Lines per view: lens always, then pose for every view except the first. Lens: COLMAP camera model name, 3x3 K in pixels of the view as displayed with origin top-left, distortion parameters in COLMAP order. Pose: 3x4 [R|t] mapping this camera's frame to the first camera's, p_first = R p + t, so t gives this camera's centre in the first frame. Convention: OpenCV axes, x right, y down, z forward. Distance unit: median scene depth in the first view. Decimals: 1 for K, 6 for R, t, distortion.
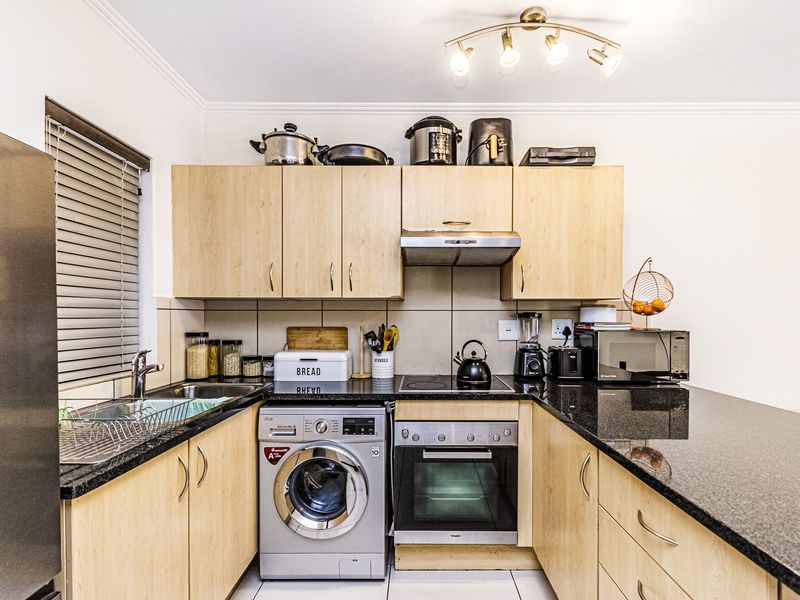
lens RADIAL K [[399.6, 0, 412.8], [0, 399.6, 319.7], [0, 0, 1]] dist [0.001202, 0.000333]
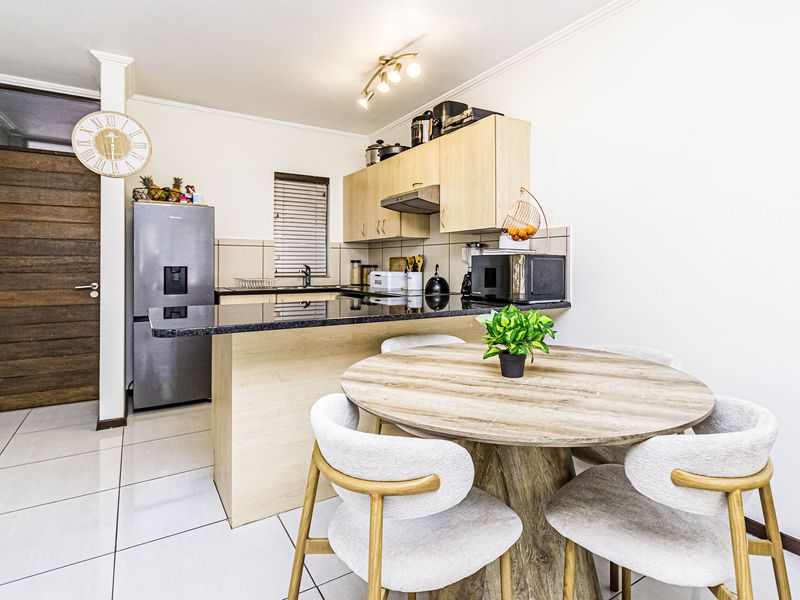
lens RADIAL K [[430.0, 0, 400.9], [0, 430.0, 261.8], [0, 0, 1]] dist [-0.000368, 0.000124]
pose [[0.530305, -0.003219, -0.847801, 1.360202], [-0.007457, 0.999936, -0.008460, 0.056443], [0.847774, 0.010808, 0.530247, 0.102361]]
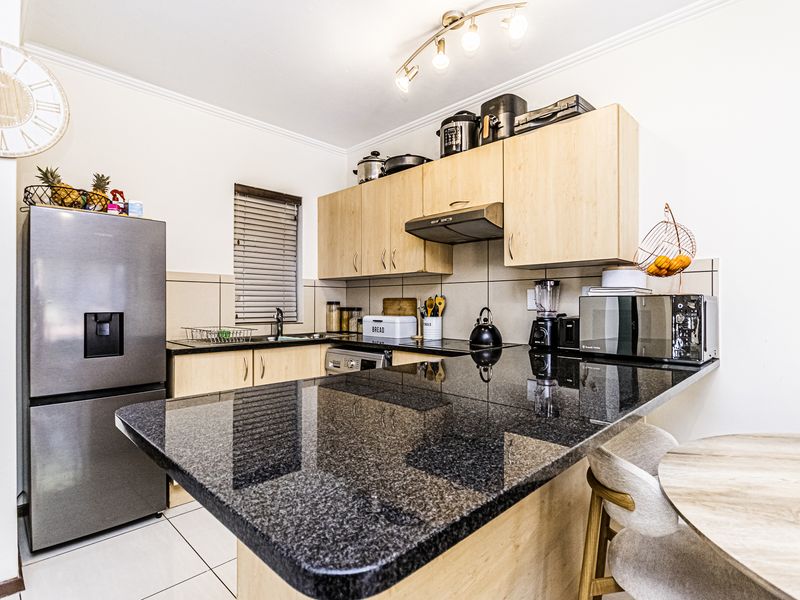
lens RADIAL K [[412.0, 0, 386.6], [0, 412.0, 301.1], [0, 0, 1]] dist [0.014552, -0.016700]
pose [[0.703270, -0.004120, -0.710911, 0.757401], [-0.005557, 0.999921, -0.011292, 0.048077], [0.710901, 0.011892, 0.703191, 0.034216]]
